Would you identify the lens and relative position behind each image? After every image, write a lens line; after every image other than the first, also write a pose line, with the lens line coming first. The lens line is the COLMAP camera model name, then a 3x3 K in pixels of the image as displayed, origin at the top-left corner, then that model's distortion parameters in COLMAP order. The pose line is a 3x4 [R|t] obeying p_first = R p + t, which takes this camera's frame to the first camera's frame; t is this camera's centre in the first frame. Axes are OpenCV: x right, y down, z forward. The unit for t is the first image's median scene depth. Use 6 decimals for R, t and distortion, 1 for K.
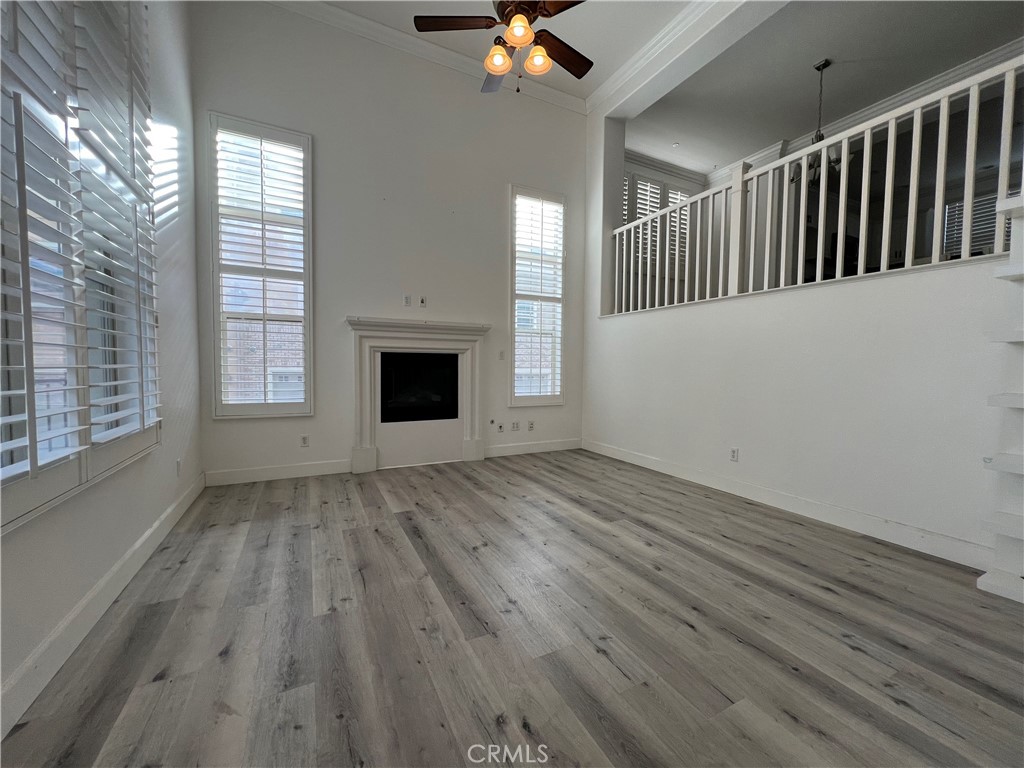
lens RADIAL K [[407.6, 0, 515.8], [0, 407.6, 385.0], [0, 0, 1]] dist [0.011626, 0.000113]
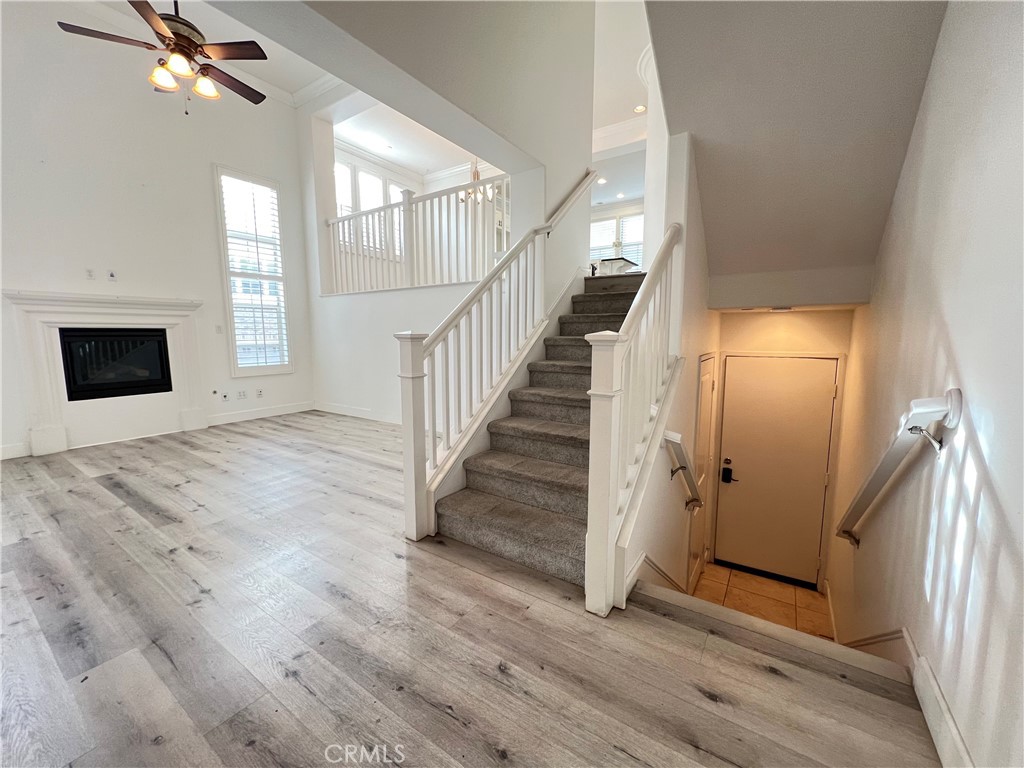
lens RADIAL K [[407.6, 0, 506.0], [0, 407.6, 384.1], [0, 0, 1]] dist [0.011626, 0.000113]
pose [[0.882507, -0.069812, 0.465088, 0.164540], [0.032954, 0.995670, 0.086925, 0.000764], [-0.469142, -0.061385, 0.880987, -0.429398]]
